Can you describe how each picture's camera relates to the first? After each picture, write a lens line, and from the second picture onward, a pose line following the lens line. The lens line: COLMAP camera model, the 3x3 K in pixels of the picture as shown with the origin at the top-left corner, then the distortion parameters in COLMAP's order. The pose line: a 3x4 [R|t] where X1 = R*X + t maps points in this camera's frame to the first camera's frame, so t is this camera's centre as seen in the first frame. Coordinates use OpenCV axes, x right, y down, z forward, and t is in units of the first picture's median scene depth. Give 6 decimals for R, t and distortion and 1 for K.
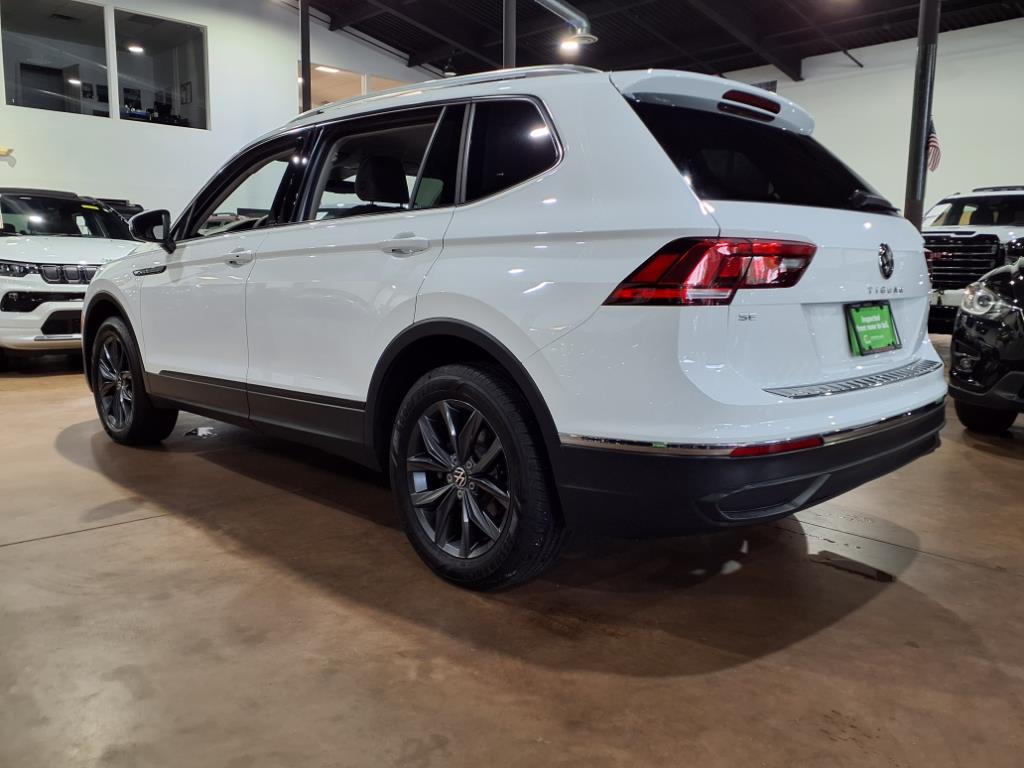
lens RADIAL K [[852.2, 0, 481.2], [0, 852.2, 383.2], [0, 0, 1]] dist [0.010068, 0.005647]
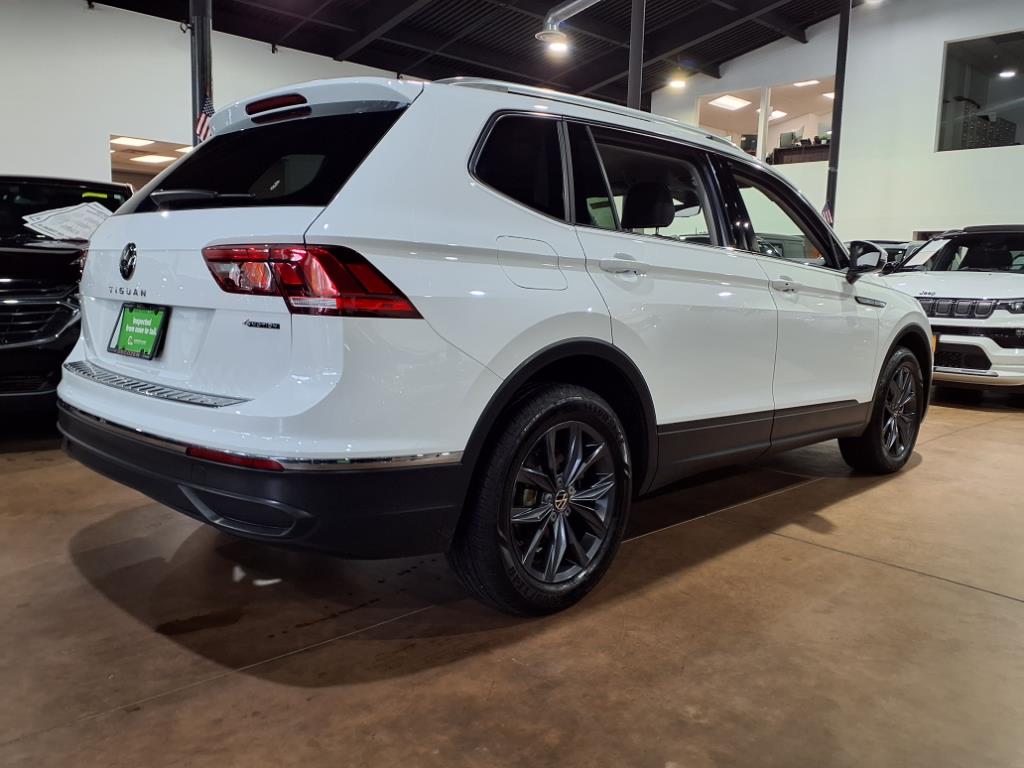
lens RADIAL K [[830.1, 0, 516.7], [0, 830.1, 386.0], [0, 0, 1]] dist [0.015924, 0.009643]
pose [[0.013168, 0.120503, -0.992626, 1.368714], [-0.173238, 0.977974, 0.116426, -0.182643], [0.984792, 0.170427, 0.033754, 1.362039]]
